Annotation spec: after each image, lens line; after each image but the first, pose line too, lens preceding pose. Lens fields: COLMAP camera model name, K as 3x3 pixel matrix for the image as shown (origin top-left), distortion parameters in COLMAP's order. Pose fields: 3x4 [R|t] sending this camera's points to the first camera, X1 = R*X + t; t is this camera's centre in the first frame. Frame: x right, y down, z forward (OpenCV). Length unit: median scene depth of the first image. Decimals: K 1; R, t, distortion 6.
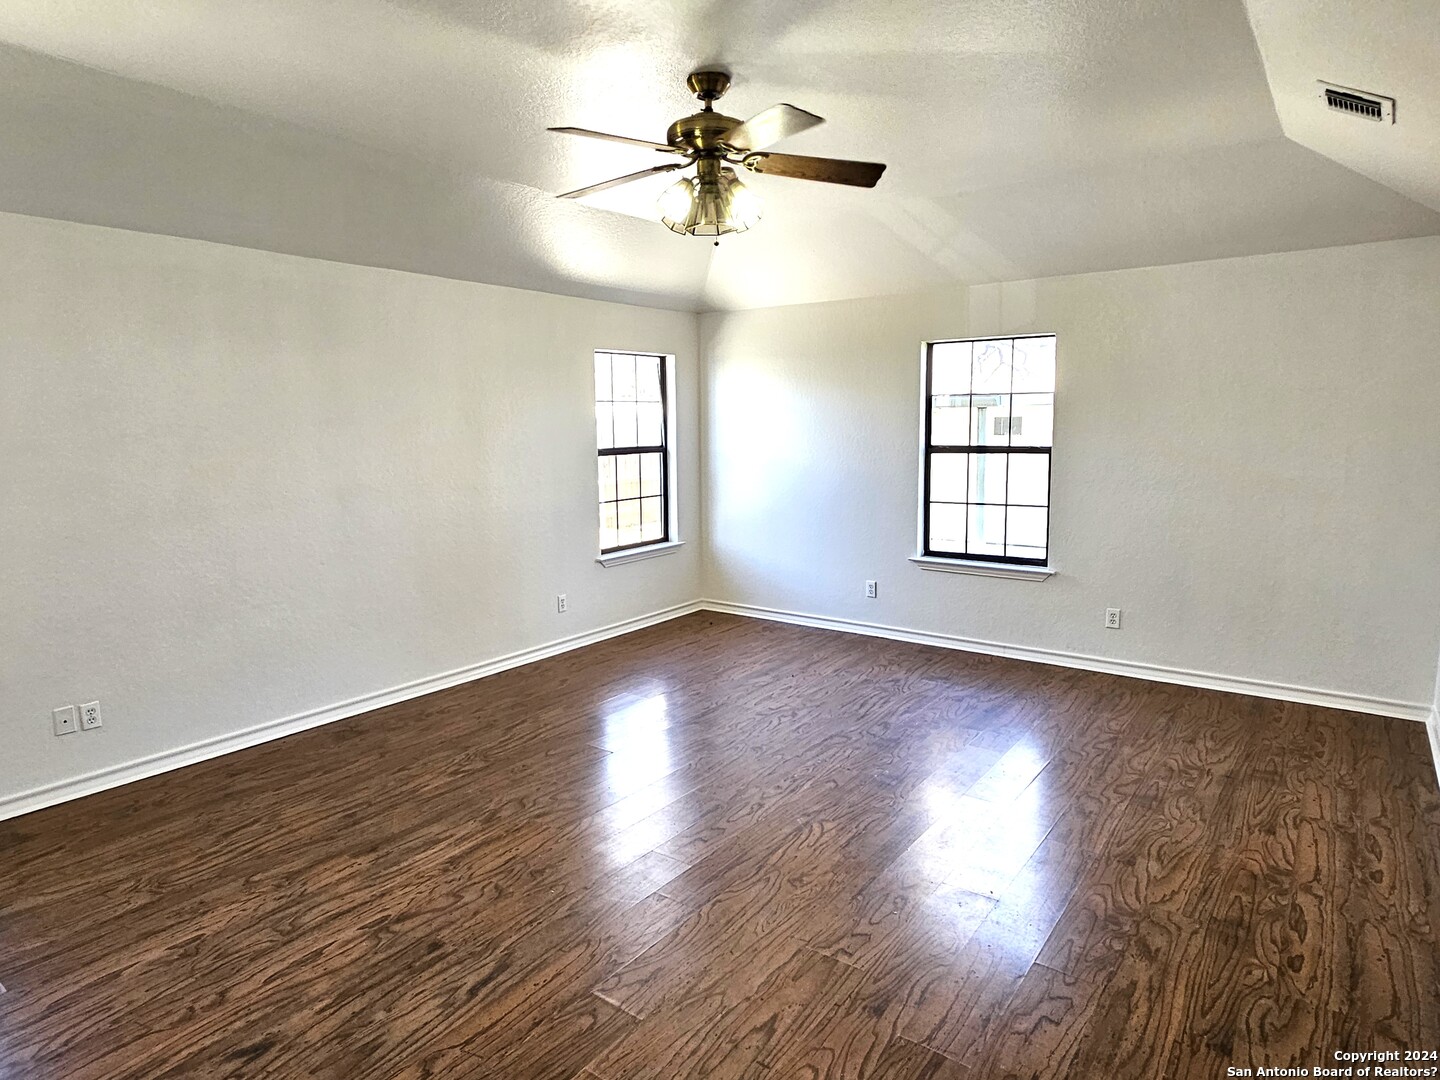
lens RADIAL K [[852.2, 0, 709.8], [0, 852.2, 528.8], [0, 0, 1]] dist [0.003671, -0.004942]
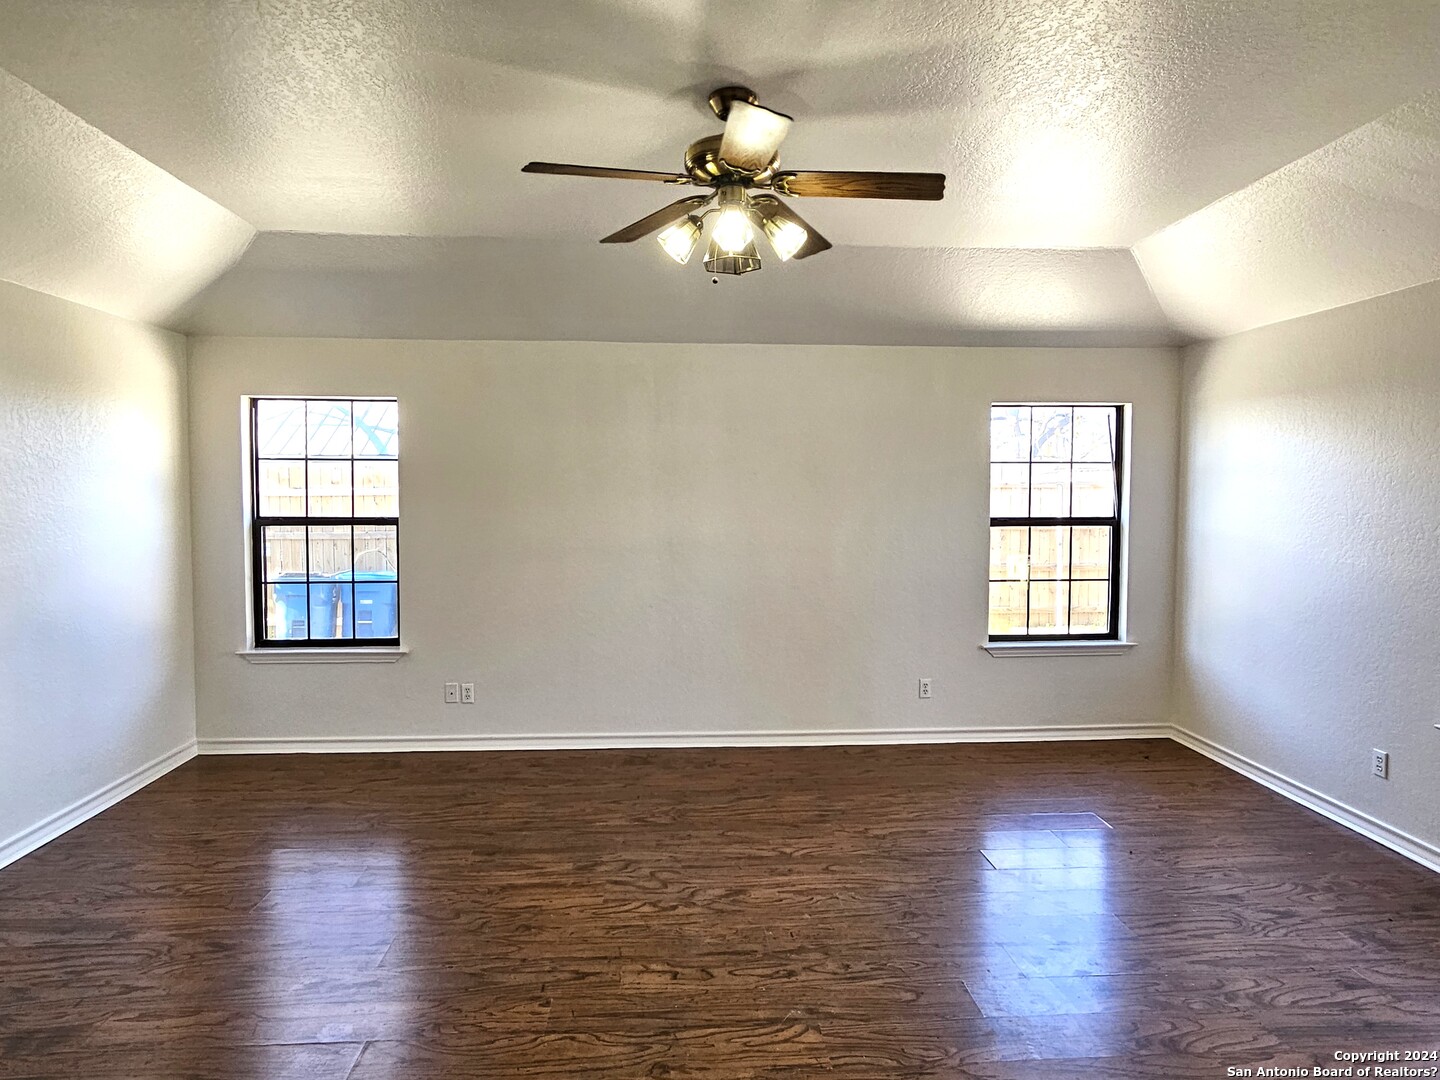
lens RADIAL K [[852.2, 0, 719.0], [0, 852.2, 527.2], [0, 0, 1]] dist [0.003671, -0.004942]
pose [[0.651317, 0.049510, -0.757189, 0.530134], [-0.104997, 0.994150, -0.025312, -0.051492], [0.751506, 0.095988, 0.652705, 0.359748]]
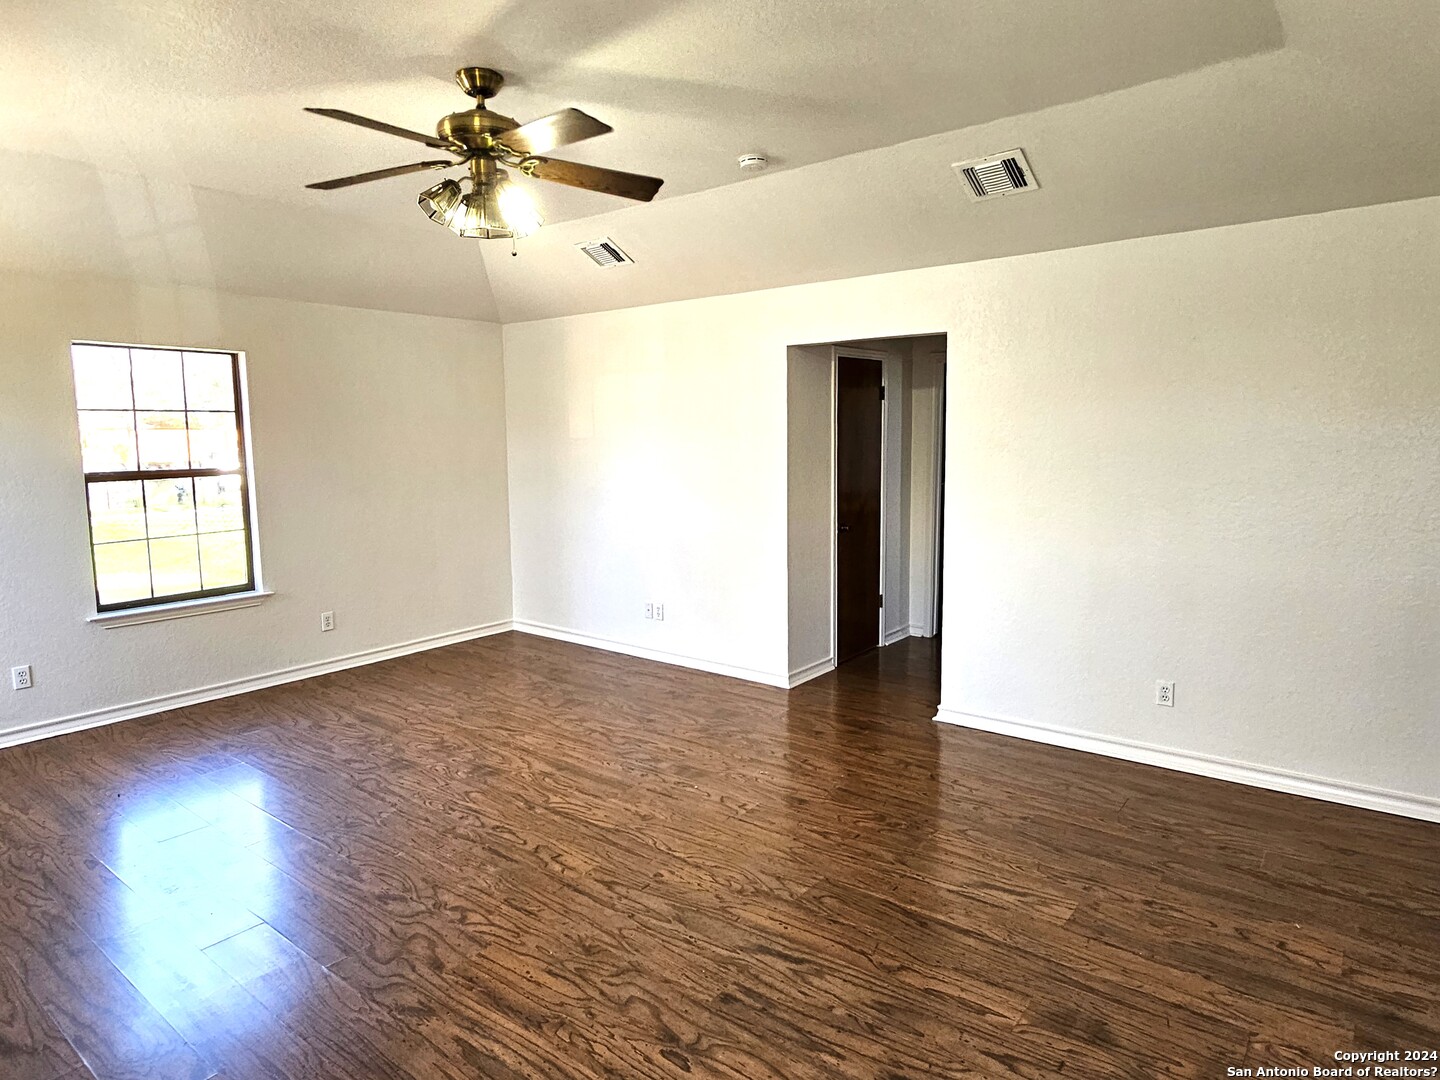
lens RADIAL K [[852.2, 0, 716.4], [0, 852.2, 542.8], [0, 0, 1]] dist [0.003671, -0.004942]
pose [[0.023001, -0.116471, 0.992928, -0.777648], [0.137517, 0.984118, 0.112252, -0.063830], [-0.990232, 0.133962, 0.038653, 0.603820]]
